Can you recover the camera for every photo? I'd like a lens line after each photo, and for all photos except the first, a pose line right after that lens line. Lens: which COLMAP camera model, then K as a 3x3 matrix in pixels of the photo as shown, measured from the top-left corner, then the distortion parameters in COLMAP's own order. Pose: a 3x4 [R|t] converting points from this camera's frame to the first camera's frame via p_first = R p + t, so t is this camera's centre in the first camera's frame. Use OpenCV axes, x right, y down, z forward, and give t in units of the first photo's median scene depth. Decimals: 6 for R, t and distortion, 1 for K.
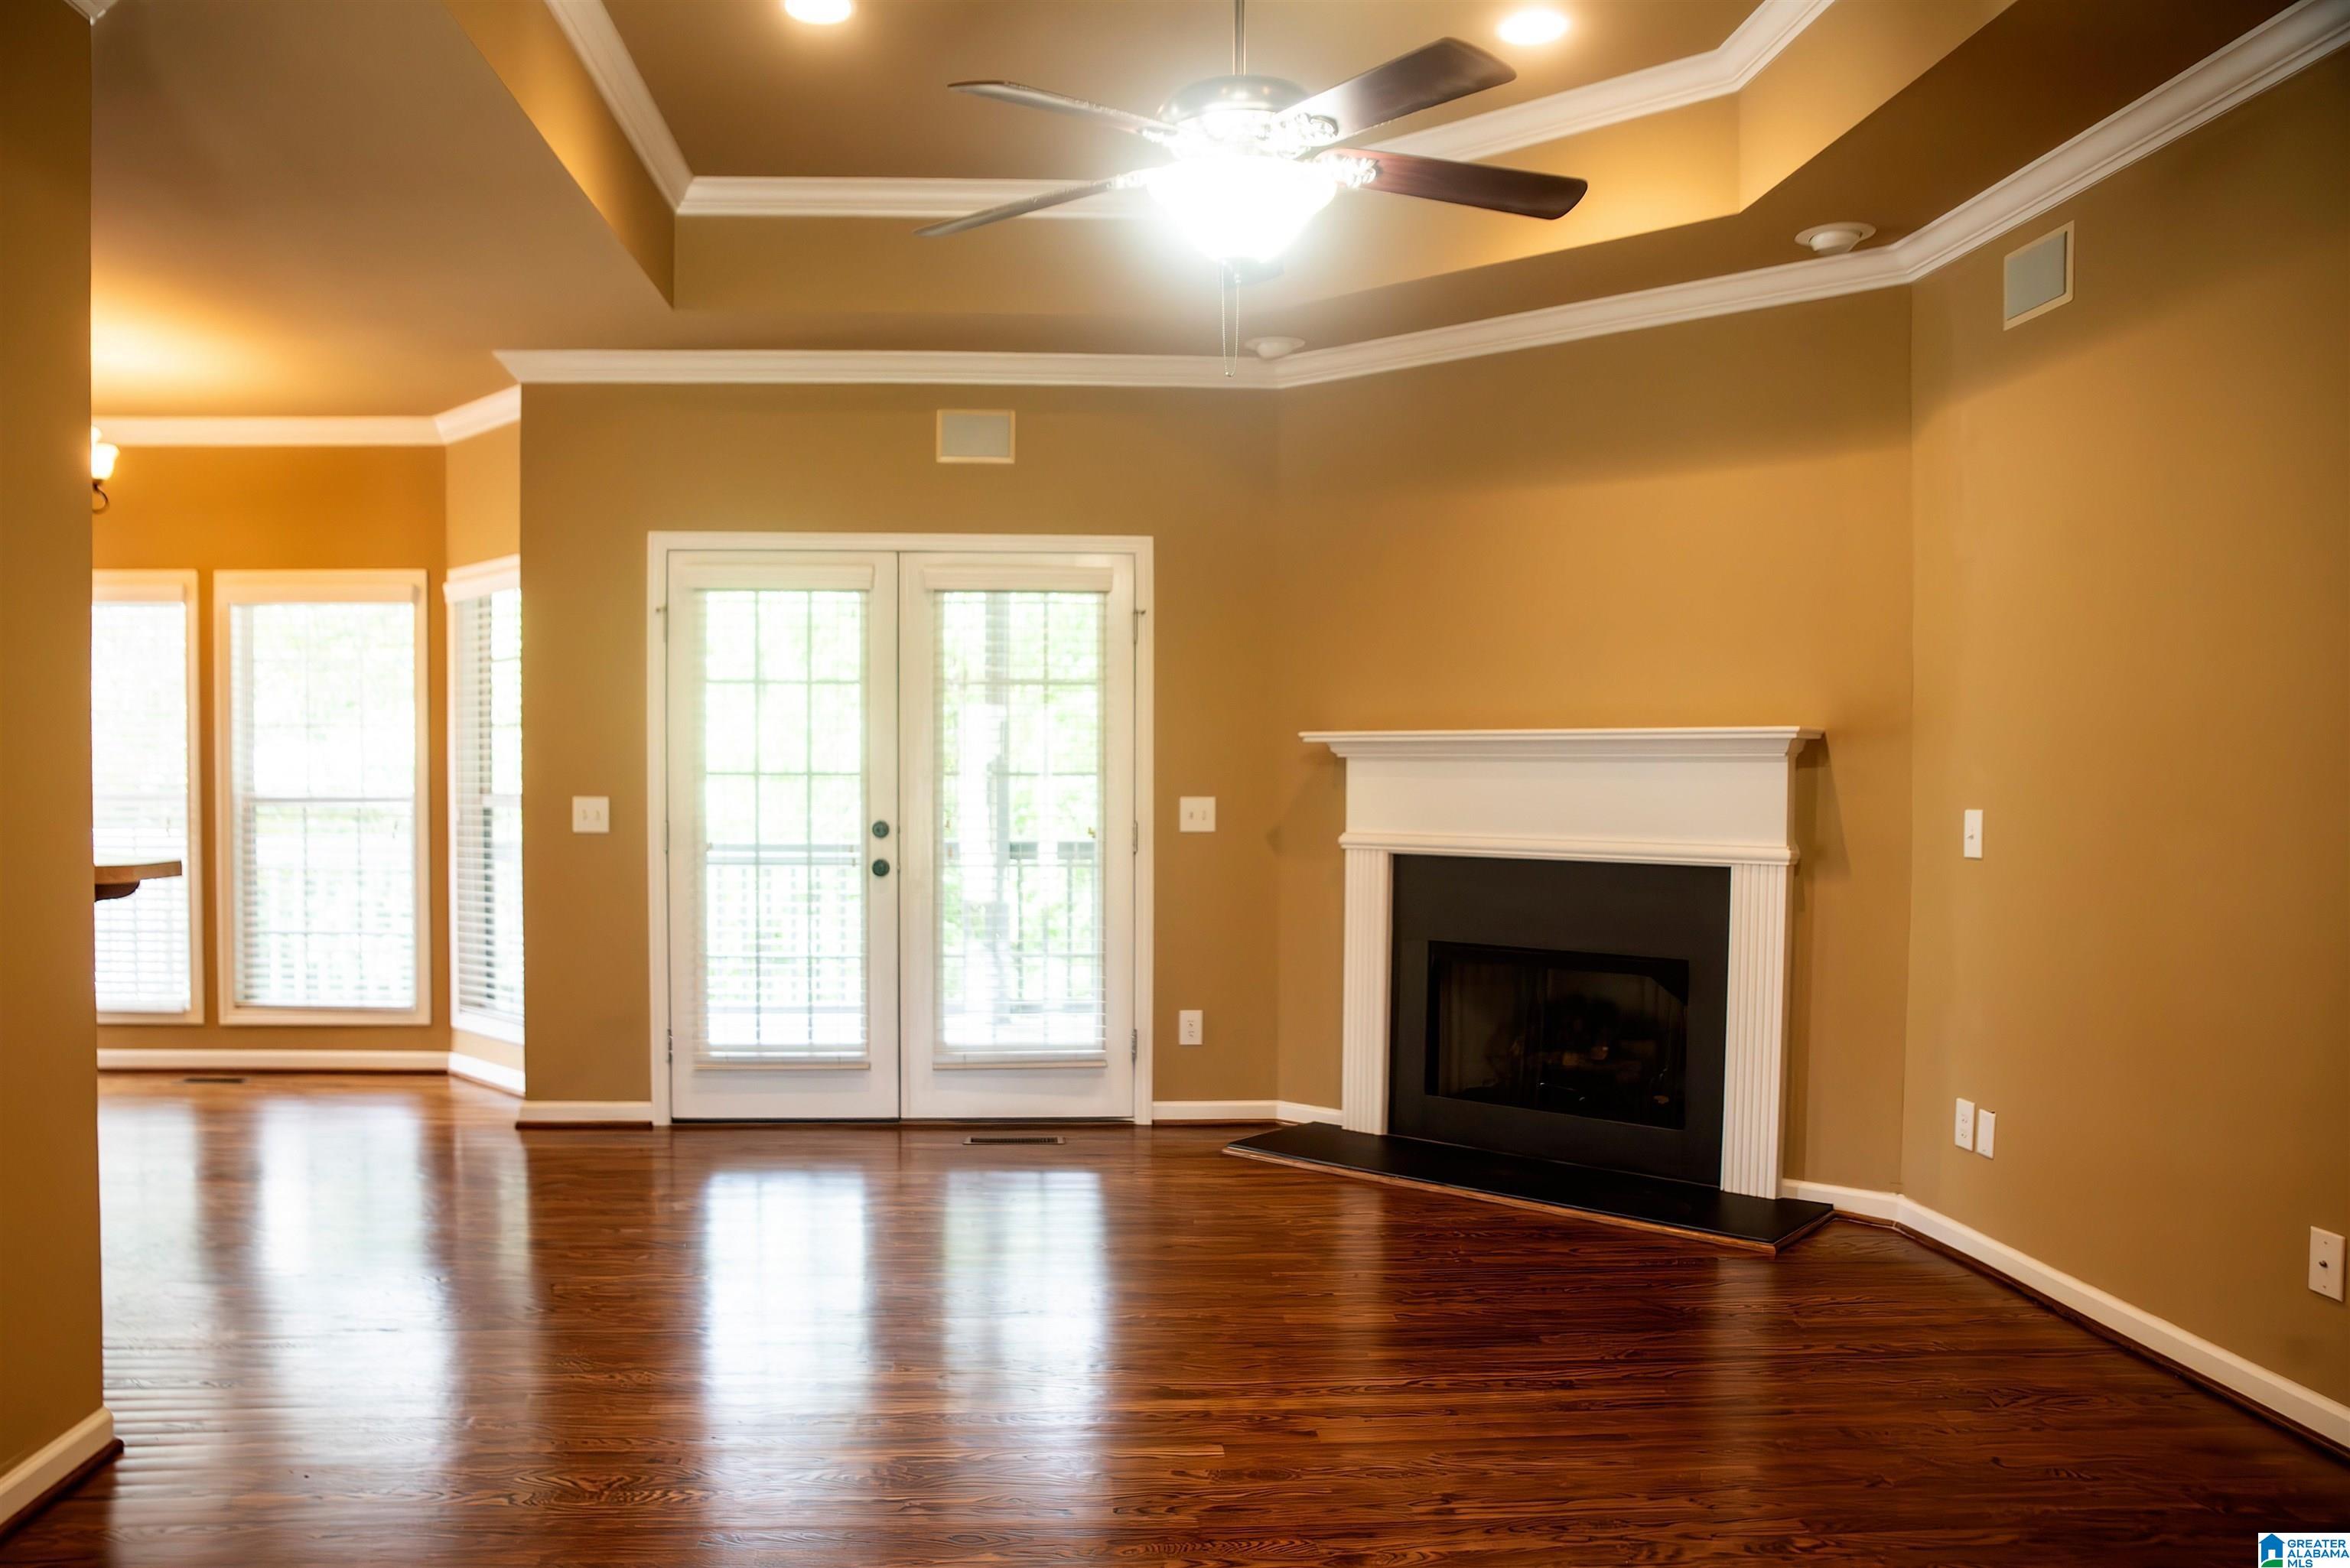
lens RADIAL K [[1667.5, 0, 1119.2], [0, 1667.5, 821.0], [0, 0, 1]] dist [-0.133709, 0.111162]
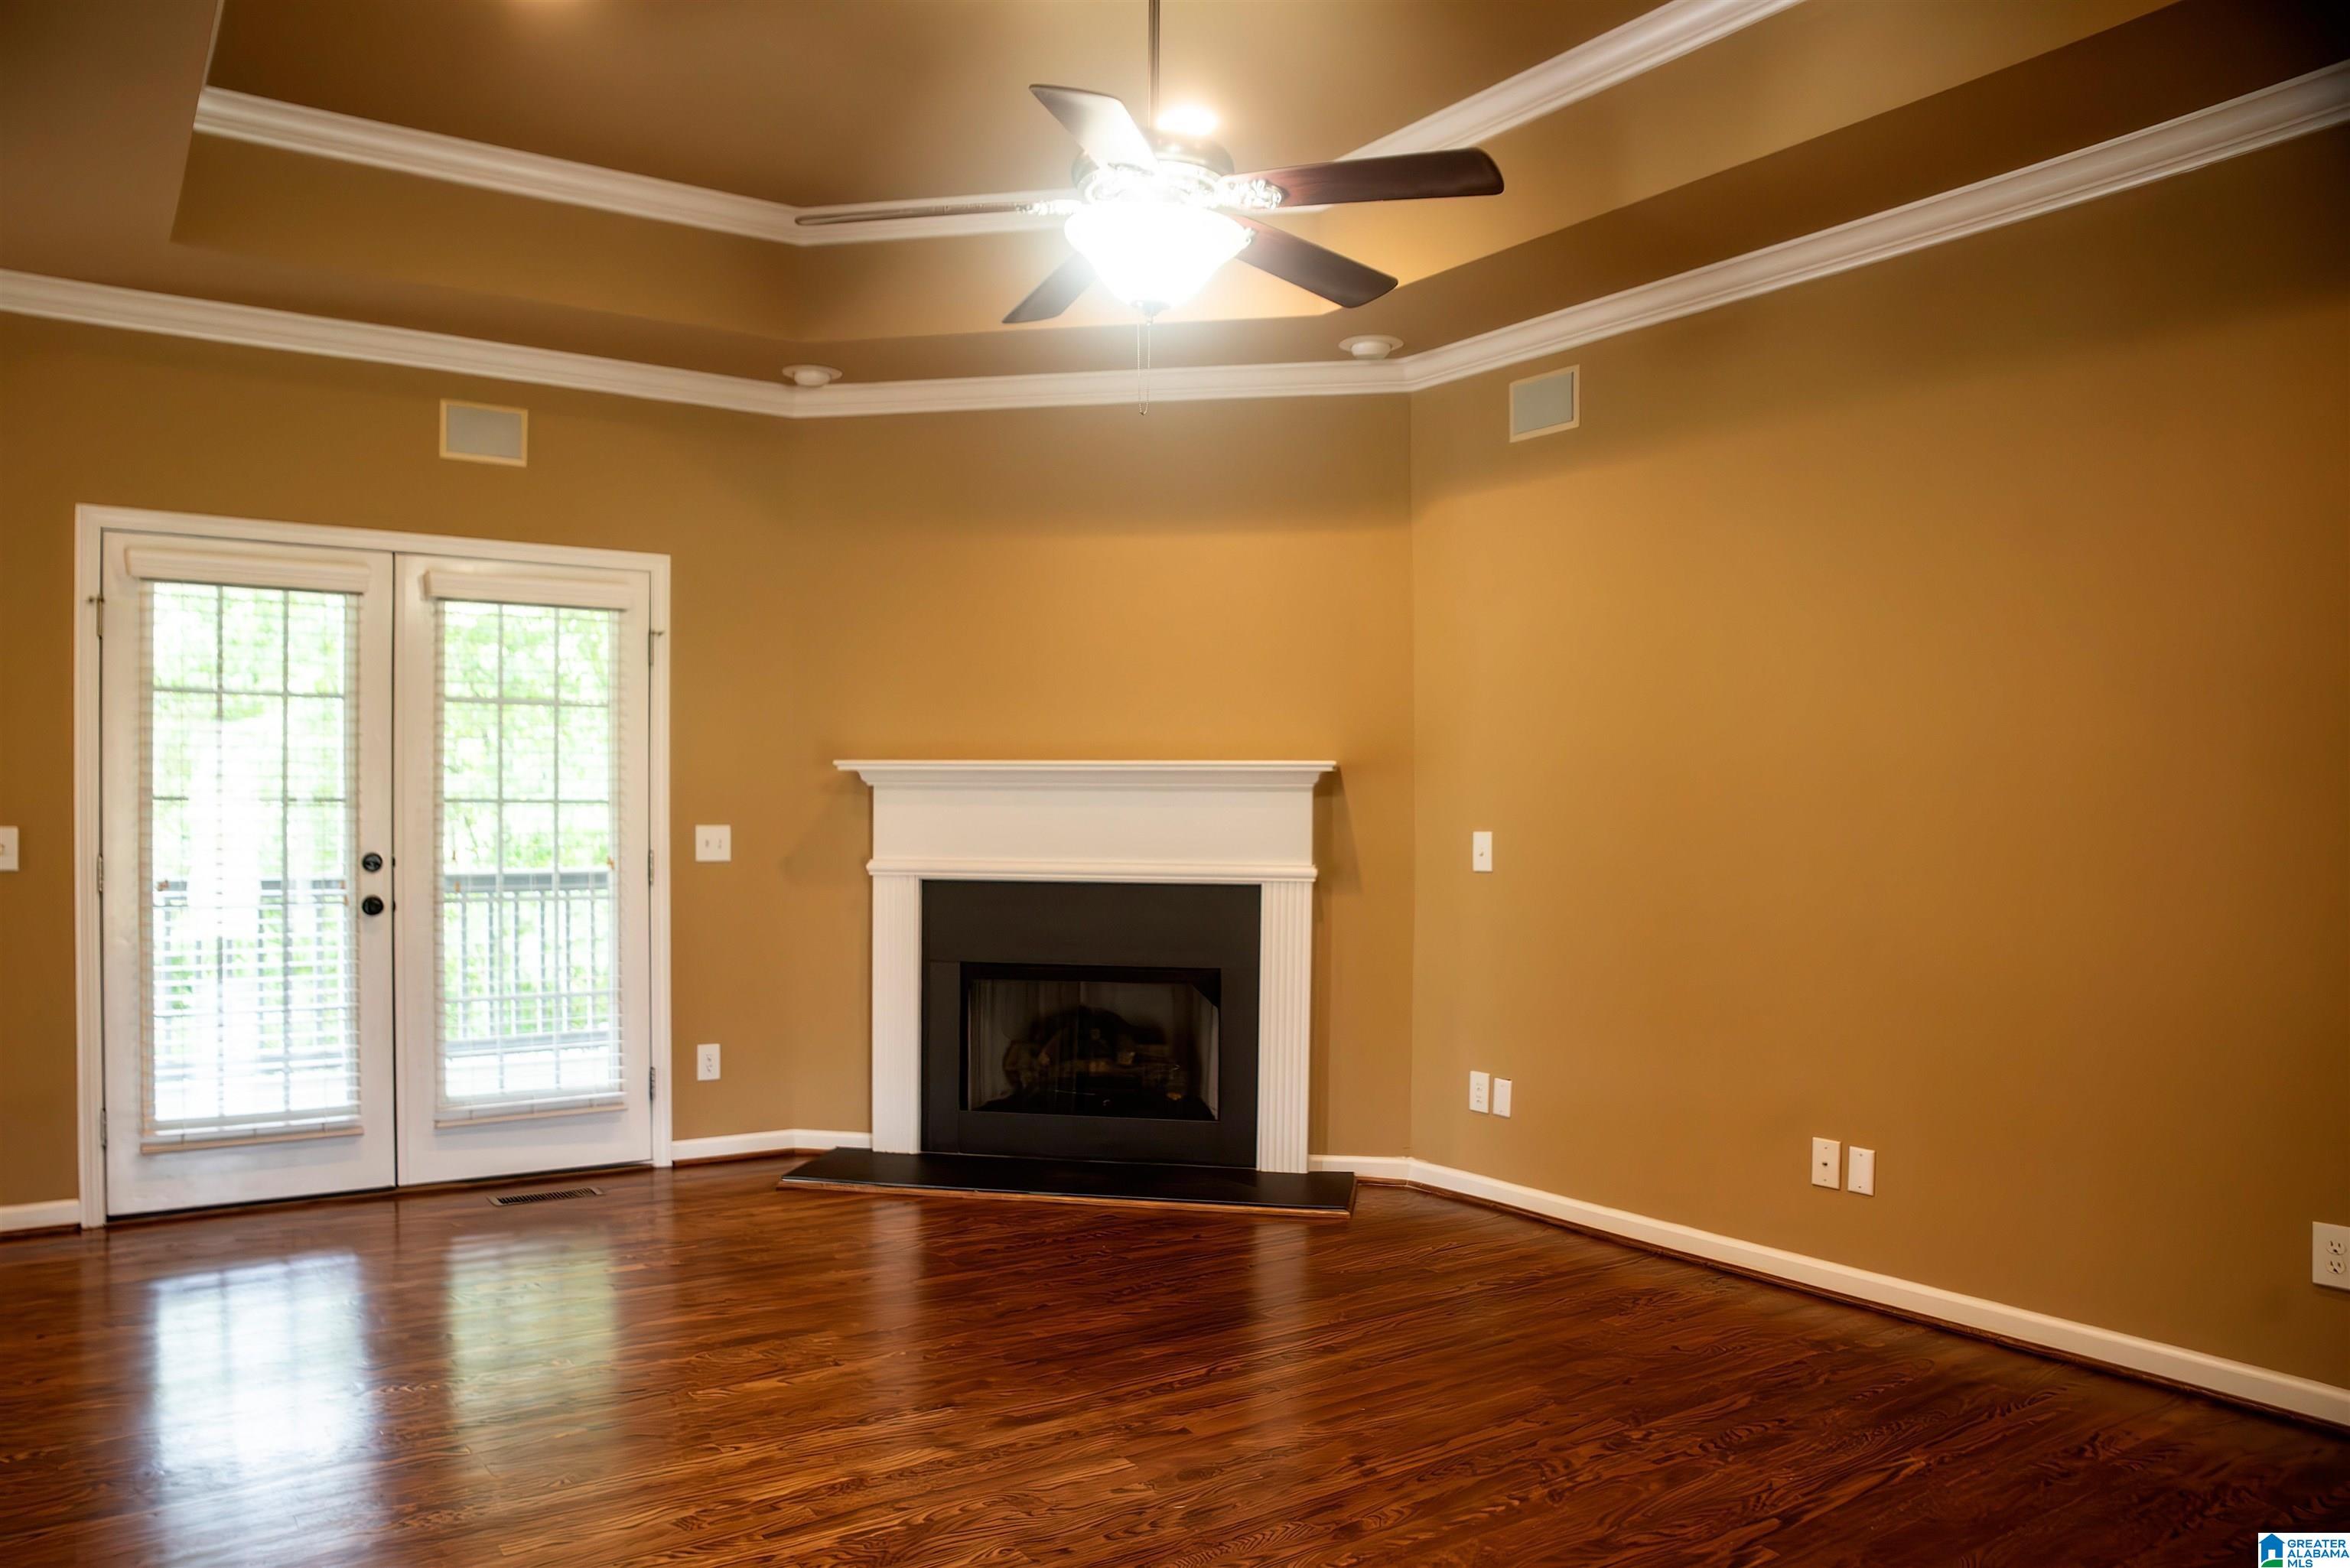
lens RADIAL K [[1606.6, 0, 1123.7], [0, 1606.6, 823.3], [0, 0, 1]] dist [-0.131145, 0.083665]
pose [[0.862451, -0.002722, 0.506134, -0.221952], [0.011010, 0.999850, -0.013383, -0.000315], [-0.506021, 0.017115, 0.862351, 0.075530]]
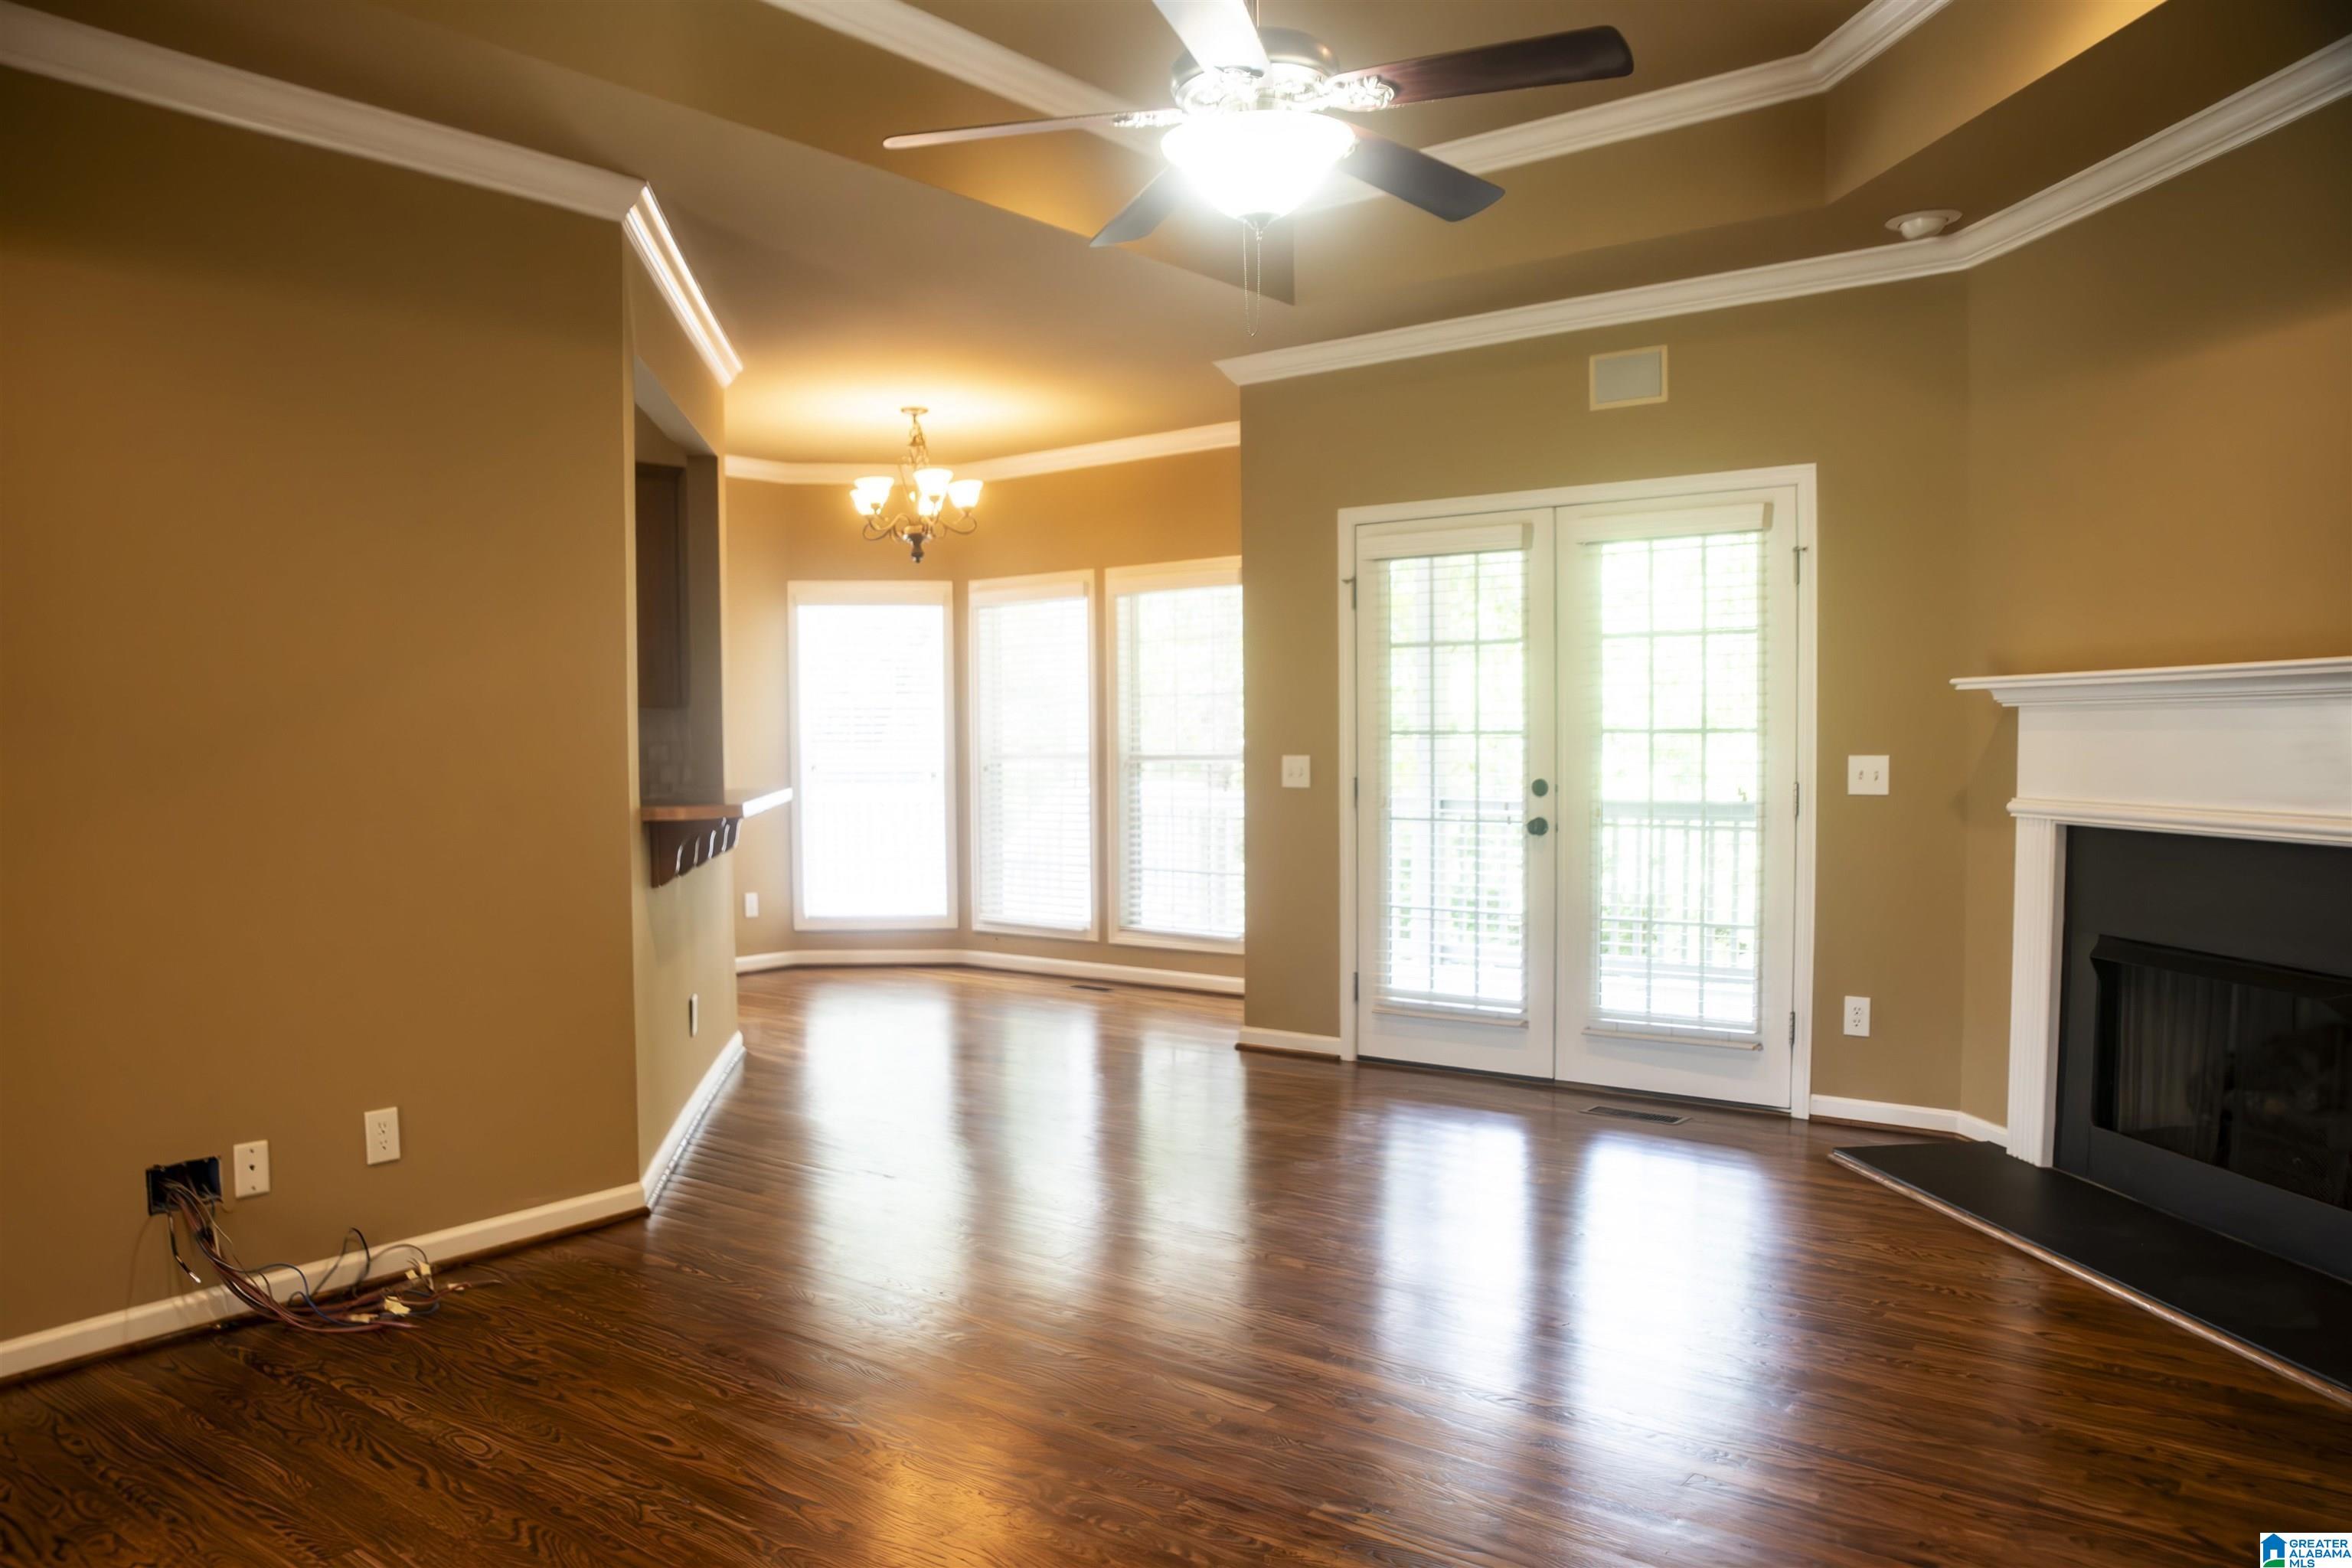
lens RADIAL K [[1669.0, 0, 1120.2], [0, 1669.0, 821.1], [0, 0, 1]] dist [-0.133709, 0.111162]
pose [[0.736001, 0.023952, -0.676556, 0.344746], [-0.006303, 0.999573, 0.028531, -0.001636], [0.676951, -0.016734, 0.735838, 0.102046]]
